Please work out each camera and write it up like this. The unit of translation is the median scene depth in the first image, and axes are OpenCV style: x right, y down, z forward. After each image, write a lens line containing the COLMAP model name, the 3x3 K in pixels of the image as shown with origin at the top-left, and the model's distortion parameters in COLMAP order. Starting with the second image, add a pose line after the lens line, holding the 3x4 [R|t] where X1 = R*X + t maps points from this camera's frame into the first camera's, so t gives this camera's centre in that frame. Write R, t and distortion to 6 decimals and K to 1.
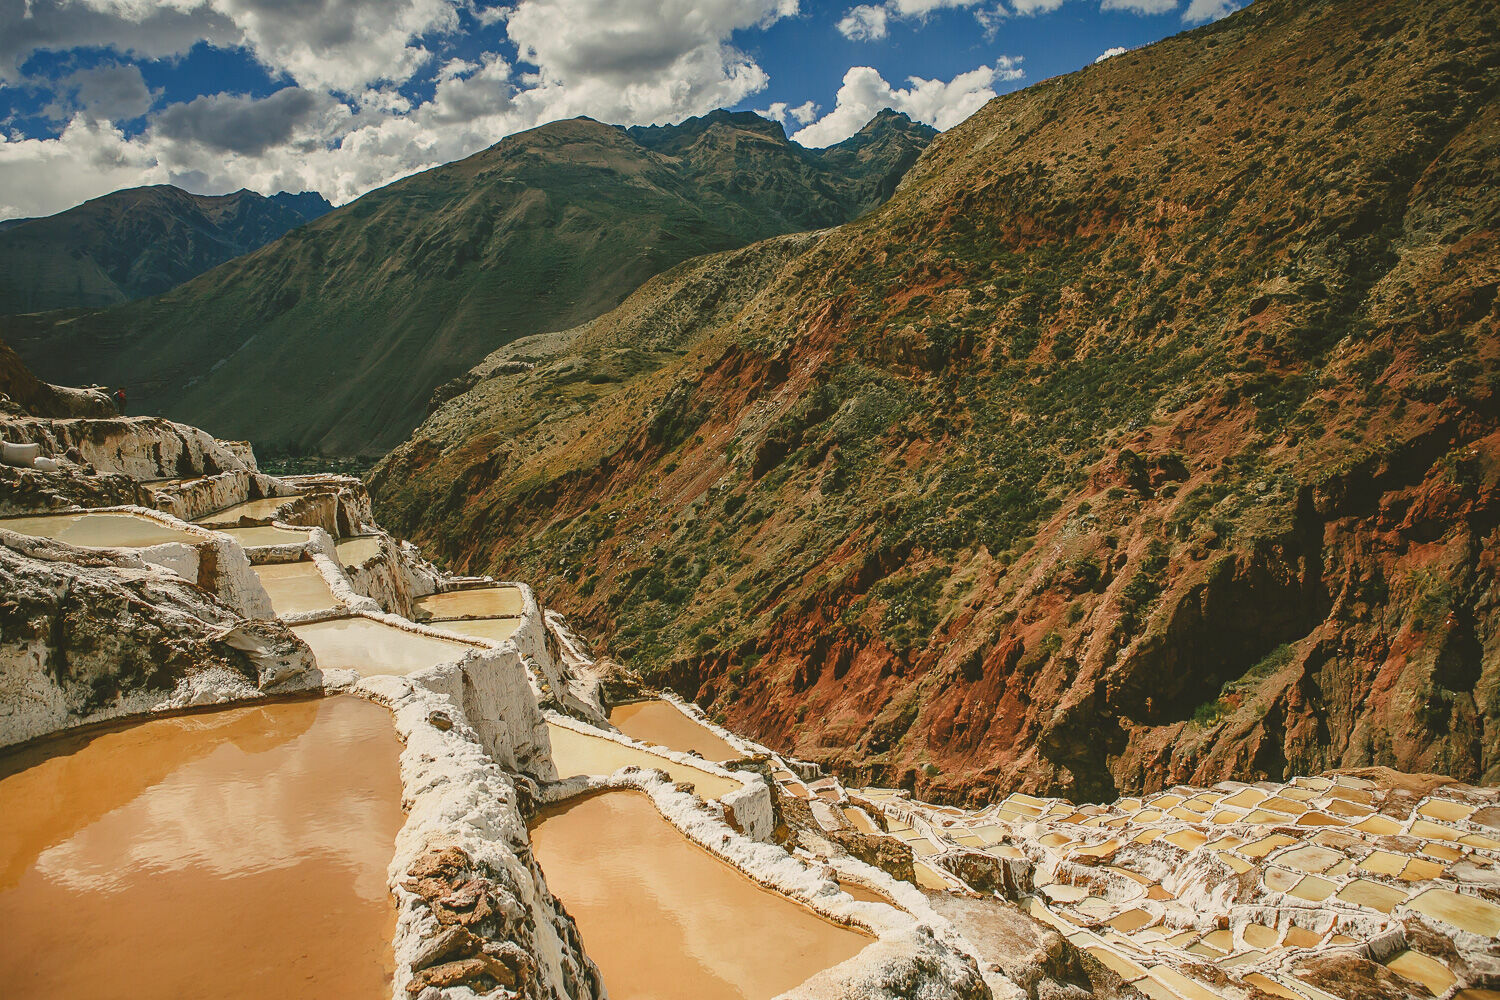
lens RADIAL K [[1021.8, 0, 750.0], [0, 1021.8, 500.0], [0, 0, 1]] dist [-0.114347, 0.083651]
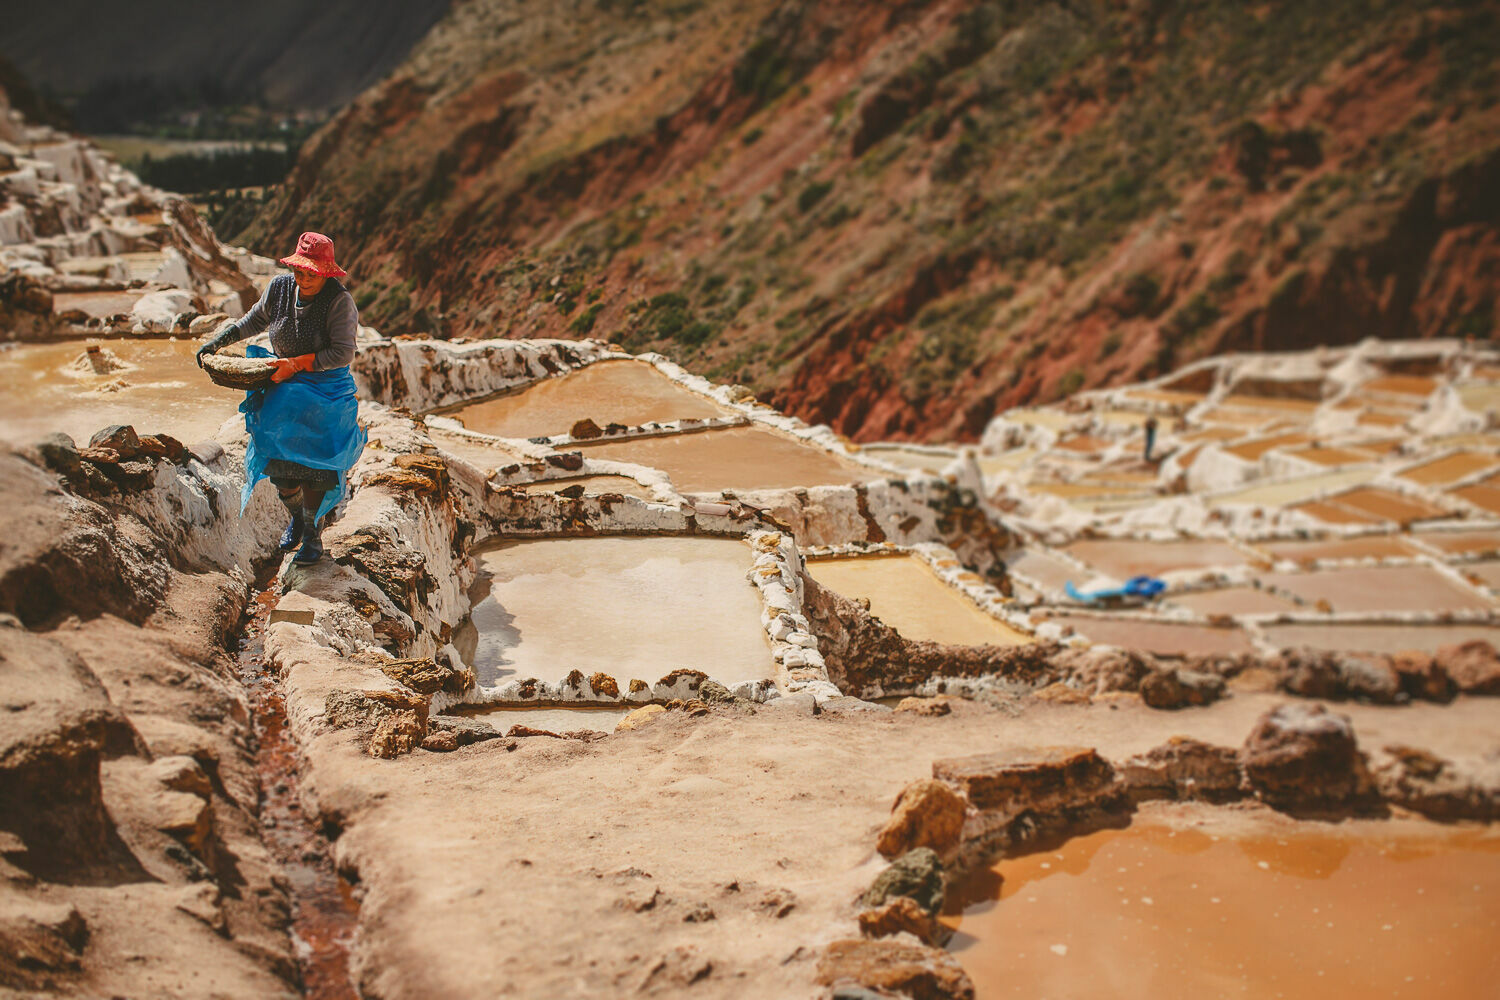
lens RADIAL K [[2150.0, 0, 750.0], [0, 2150.0, 500.0], [0, 0, 1]] dist [-0.177978, 0.359783]
pose [[0.981902, 0.067957, -0.176779, 0.172140], [-0.045028, 0.990408, 0.130627, 0.017244], [0.183961, -0.120303, 0.975544, -0.265460]]
